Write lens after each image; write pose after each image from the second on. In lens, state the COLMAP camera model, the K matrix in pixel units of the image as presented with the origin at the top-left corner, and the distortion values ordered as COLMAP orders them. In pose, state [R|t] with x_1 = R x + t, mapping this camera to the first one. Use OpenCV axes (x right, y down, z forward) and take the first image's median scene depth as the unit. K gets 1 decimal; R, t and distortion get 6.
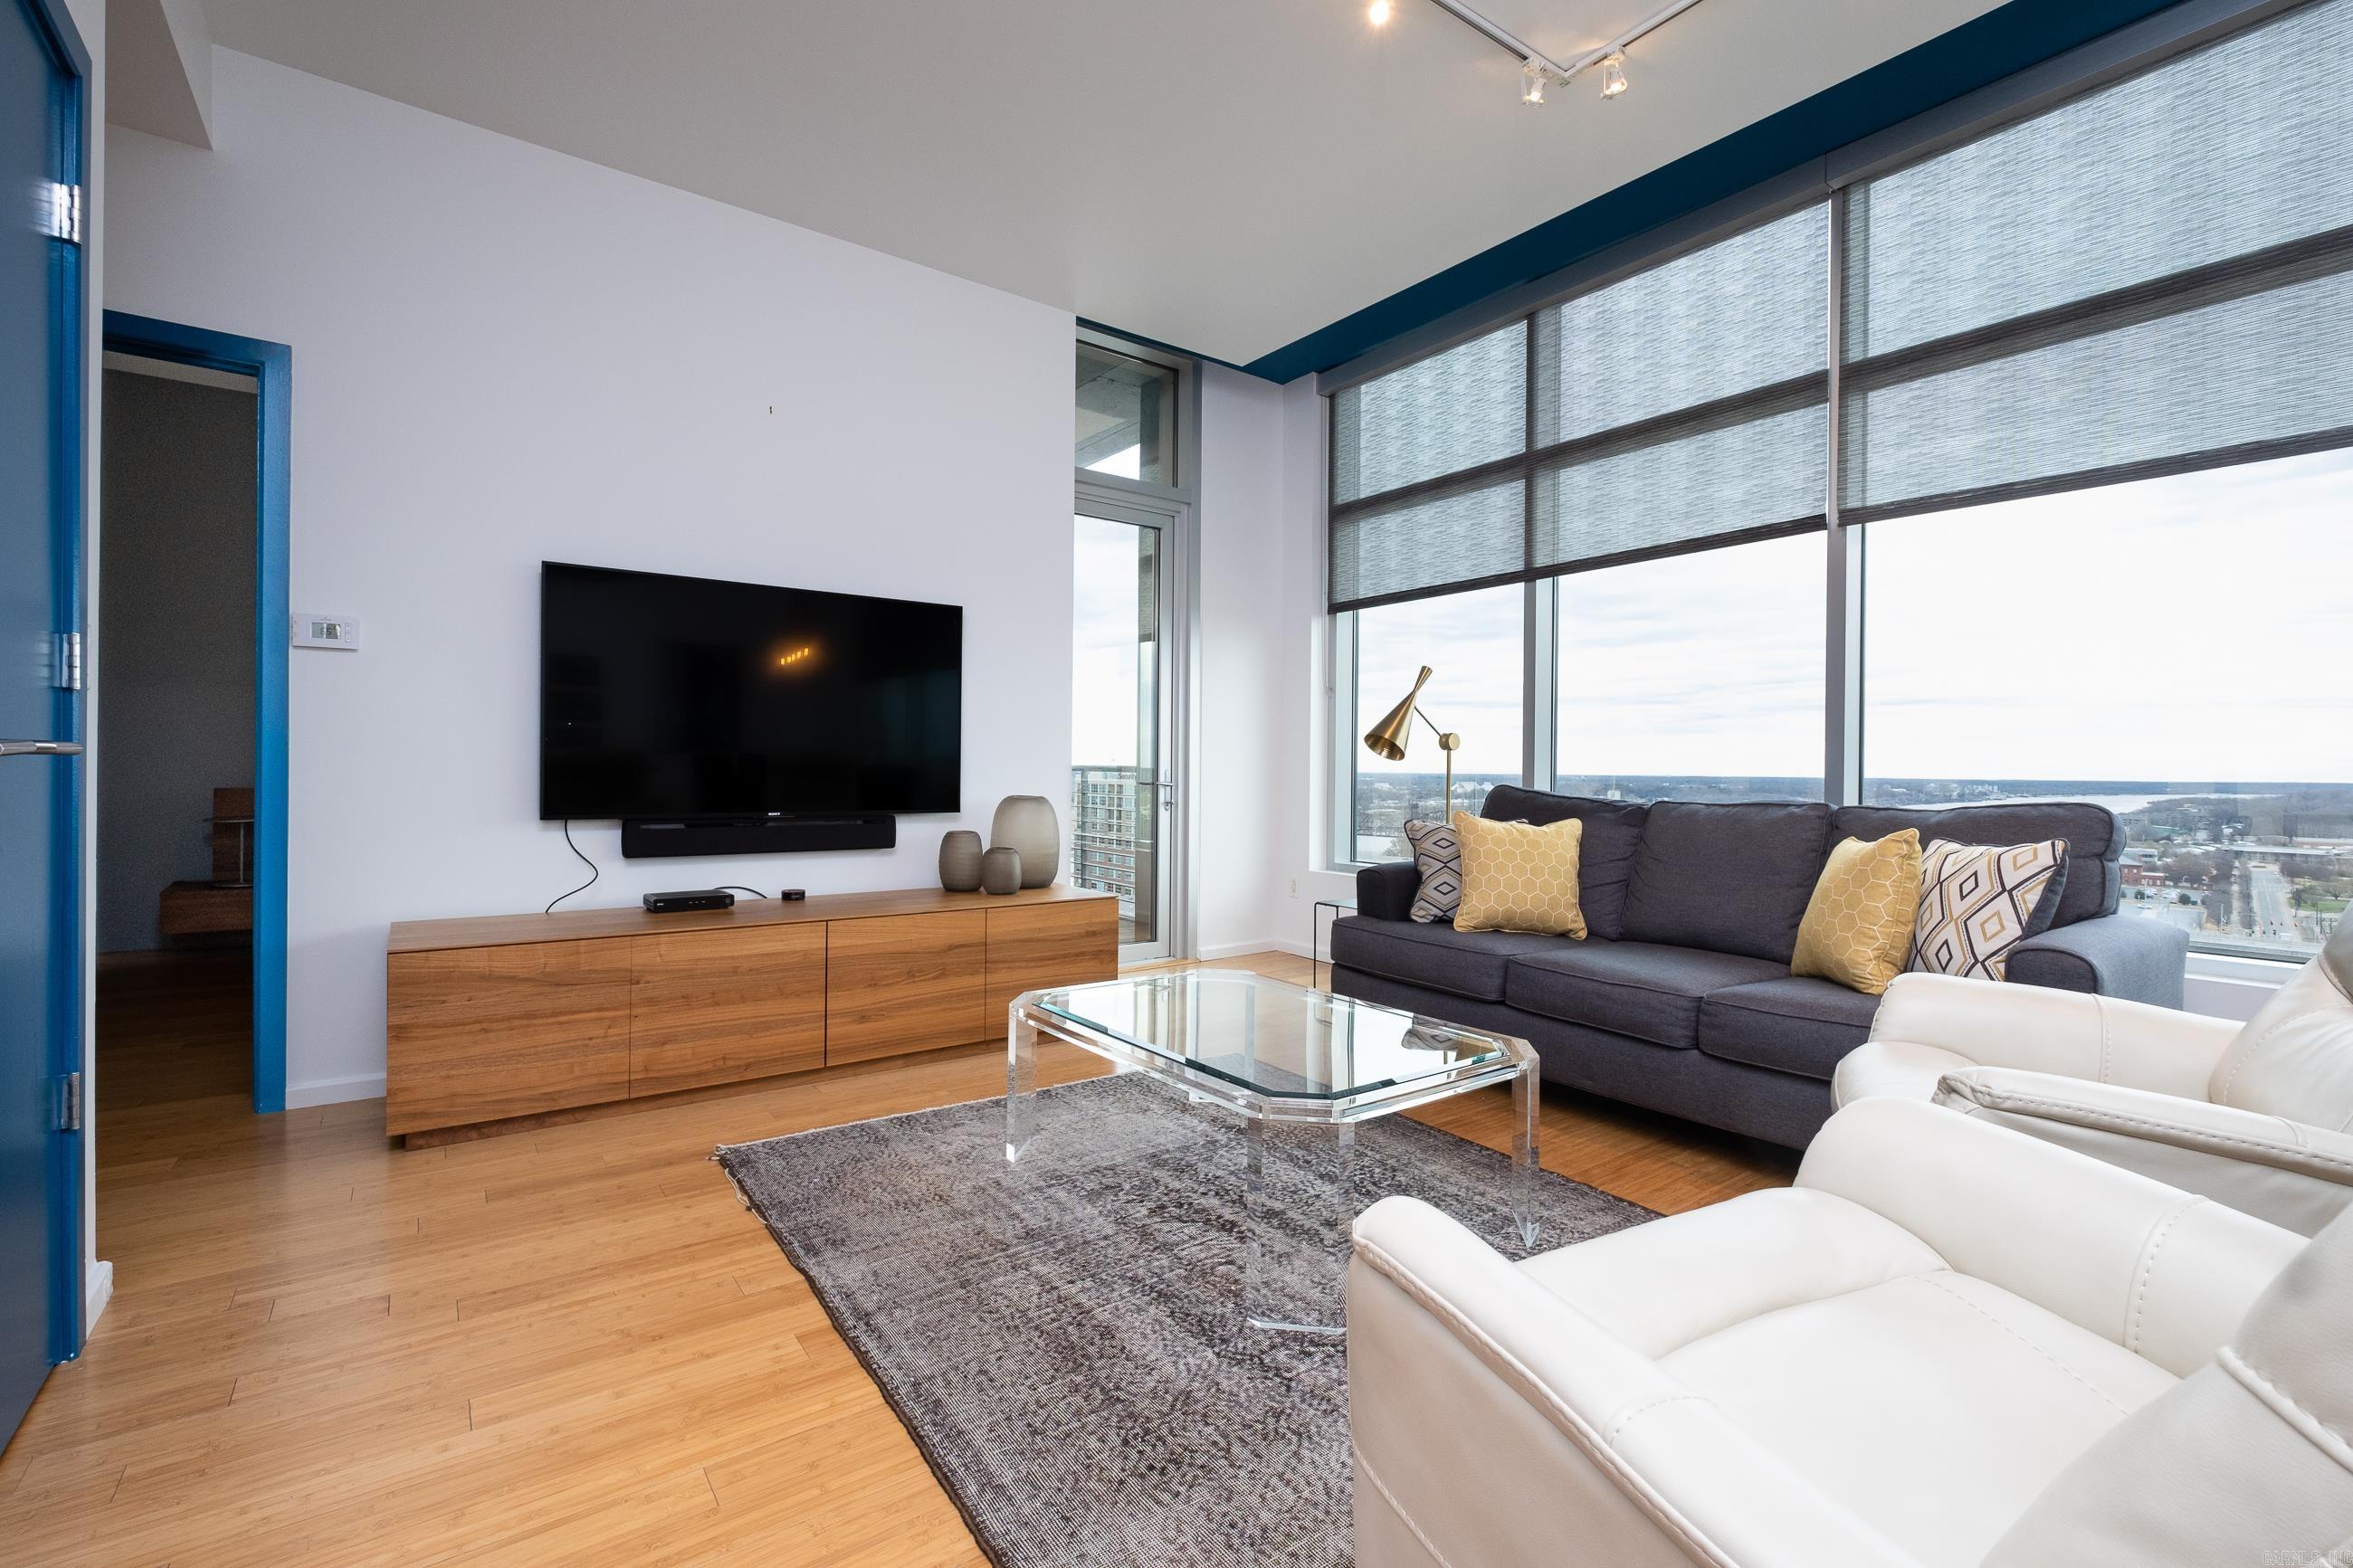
lens RADIAL K [[1021.4, 0, 1176.0], [0, 1021.4, 772.4], [0, 0, 1]] dist [-0.000582, -0.000068]
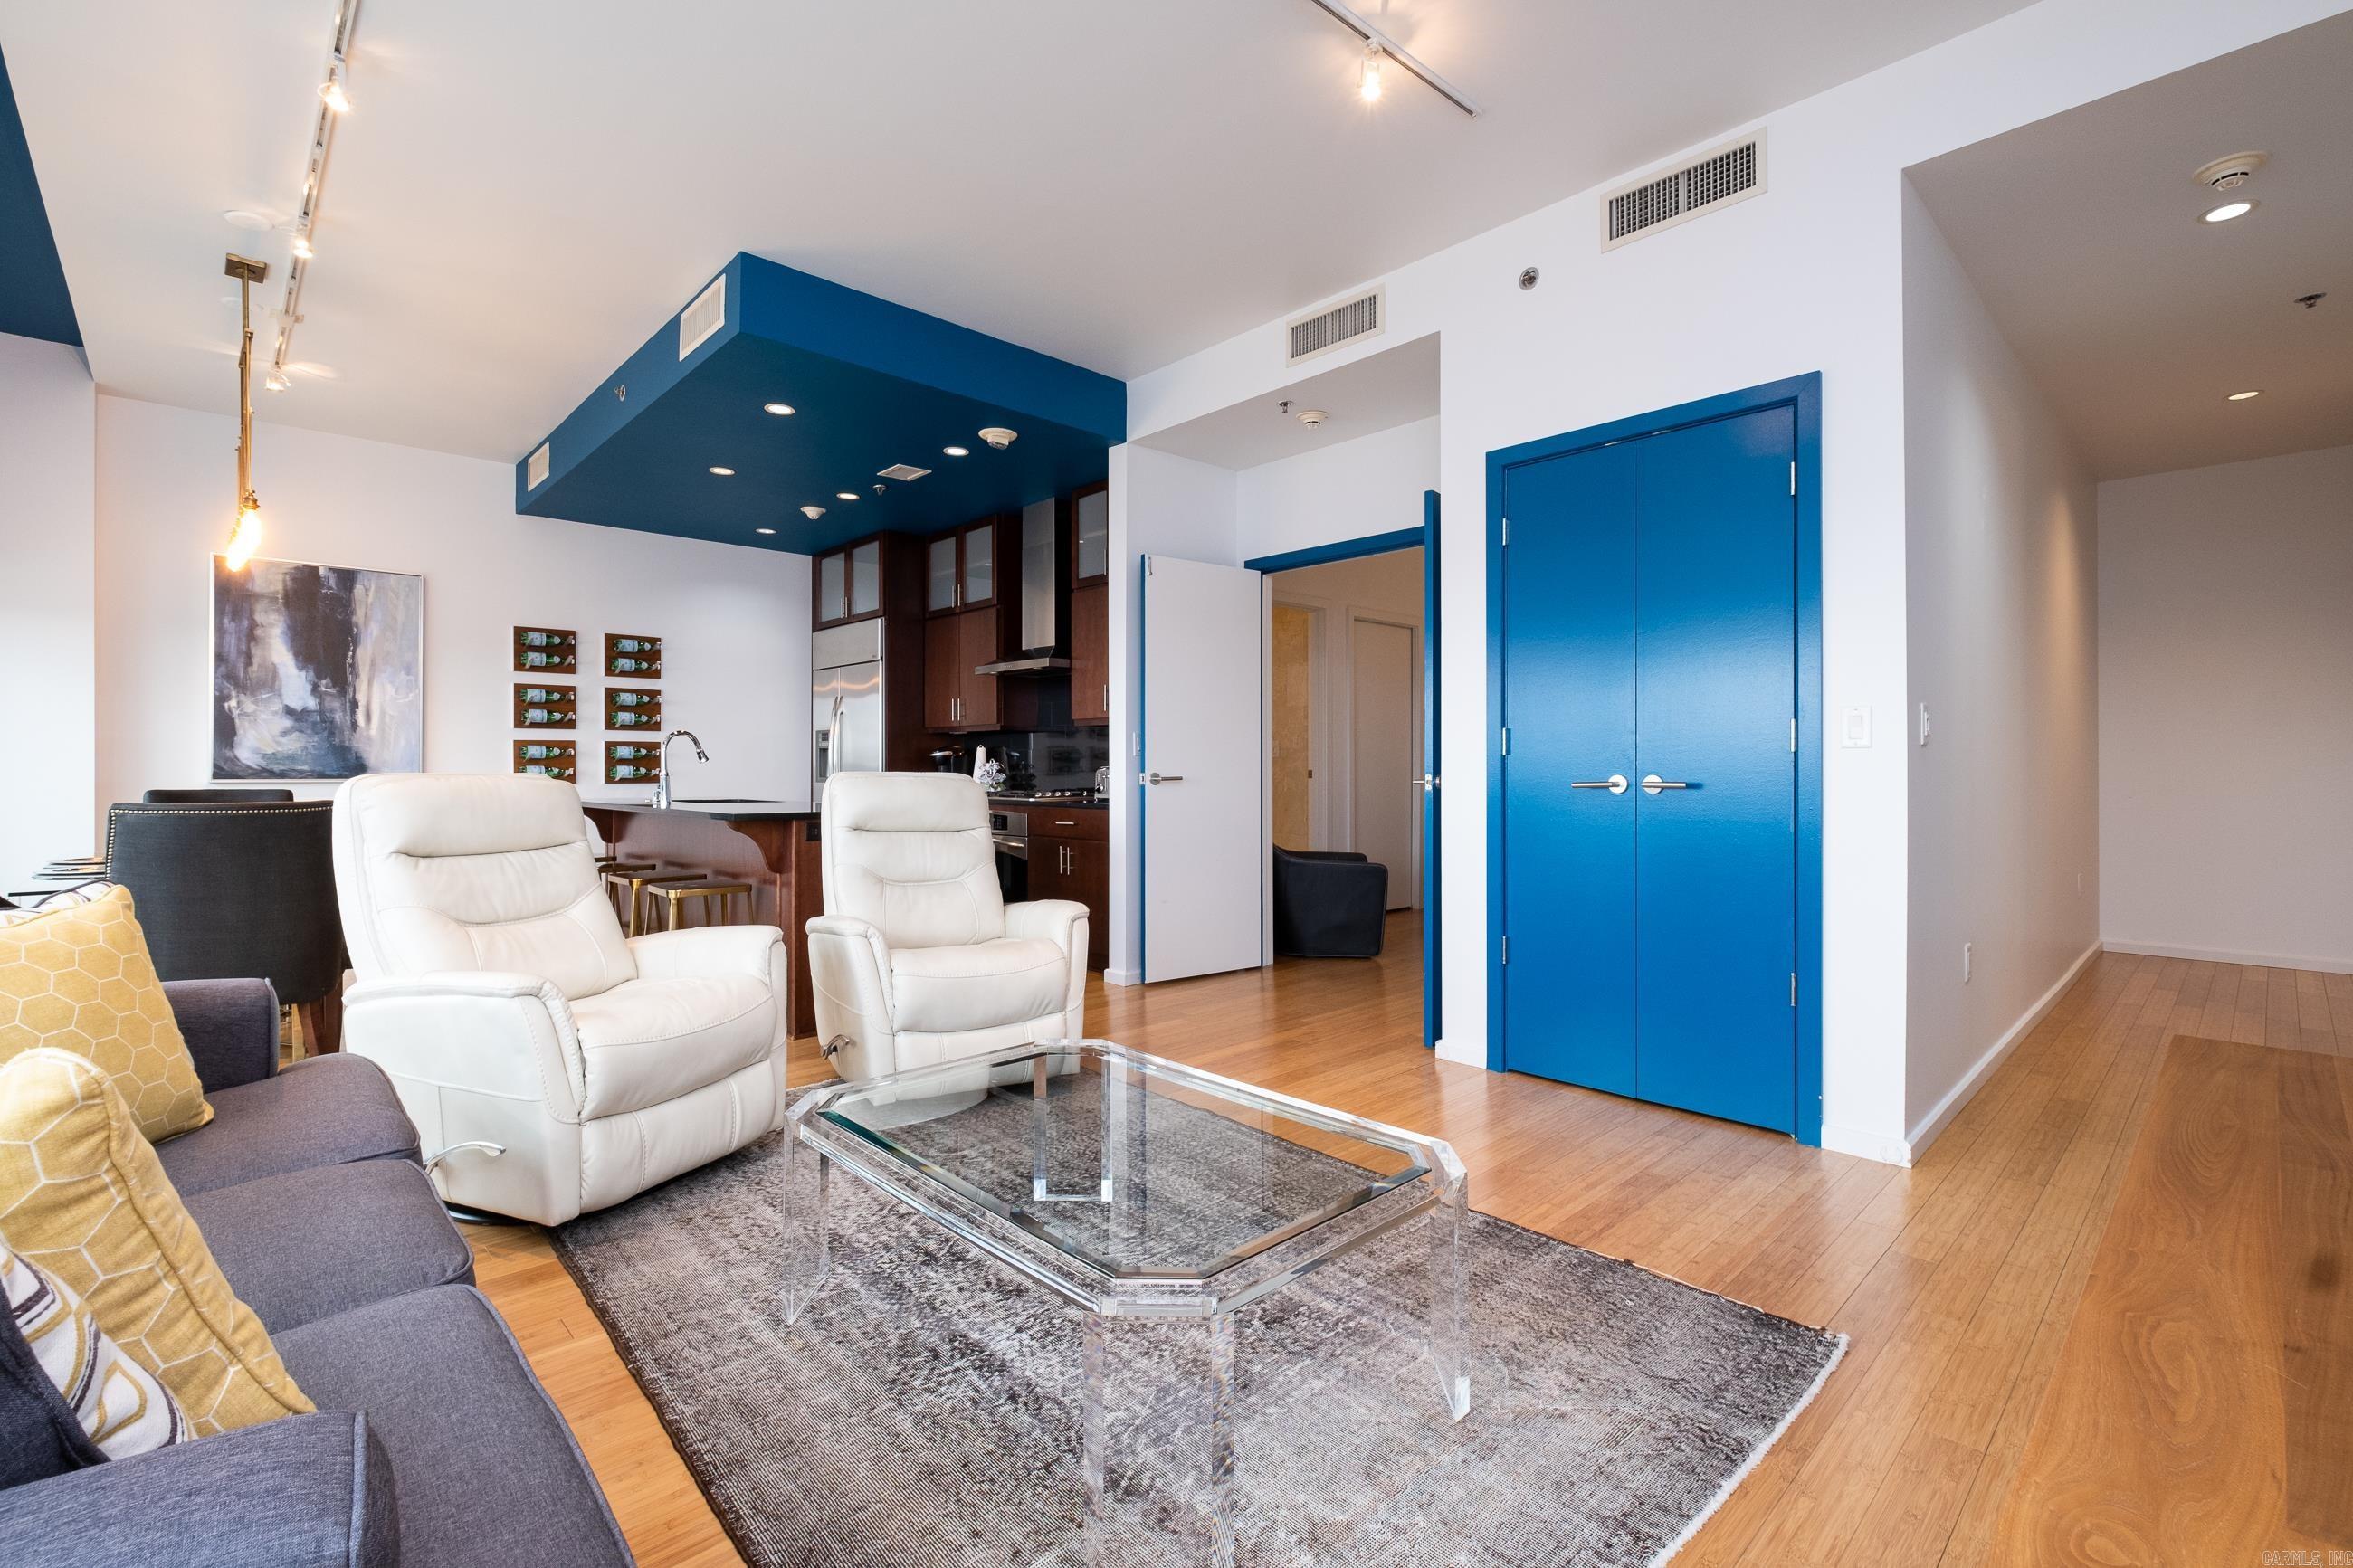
lens RADIAL K [[1046.5, 0, 1178.3], [0, 1046.5, 768.2], [0, 0, 1]] dist [0.000471, -0.001131]
pose [[-0.993820, -0.008694, -0.110663, 0.075123], [-0.009295, 0.999945, 0.004917, -0.024743], [0.110614, 0.005915, -0.993846, 1.259472]]
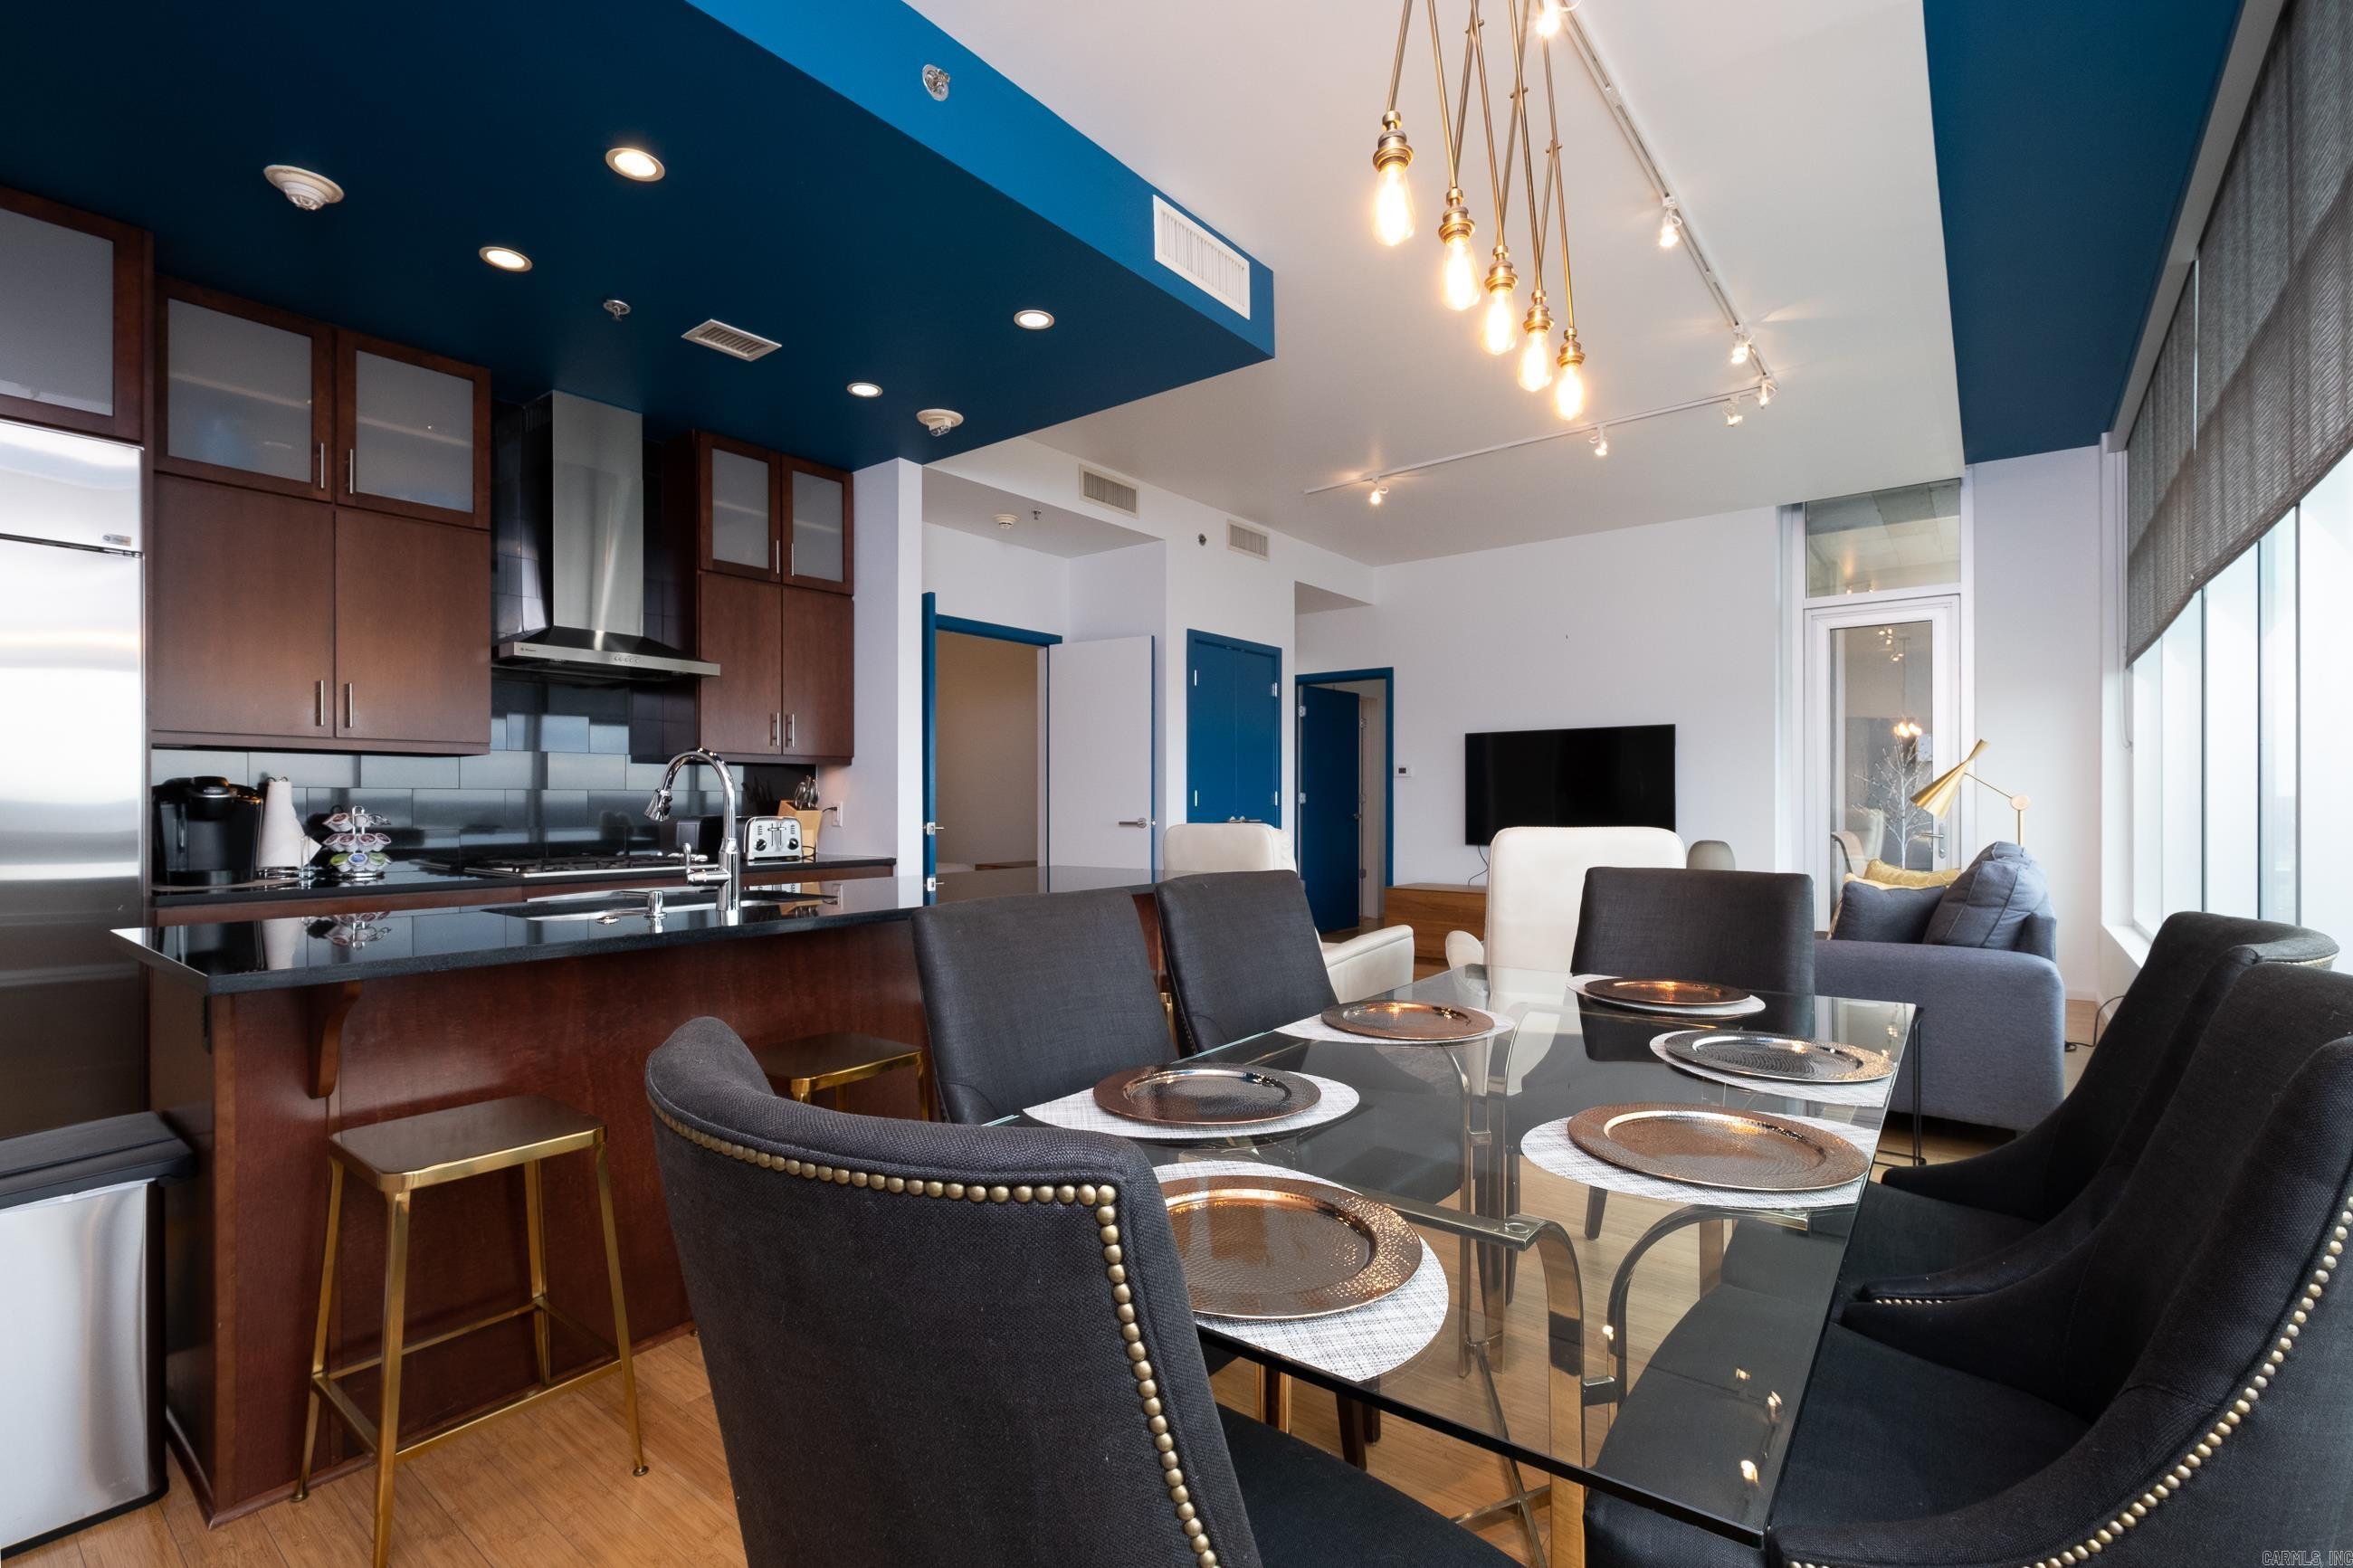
lens RADIAL K [[1054.7, 0, 1166.0], [0, 1054.7, 793.6], [0, 0, 1]] dist [-0.003928, 0.000435]
pose [[0.253967, -0.020735, -0.966991, 1.373550], [0.000239, 0.999771, -0.021375, -0.017219], [0.967213, 0.005197, 0.253914, -0.236609]]
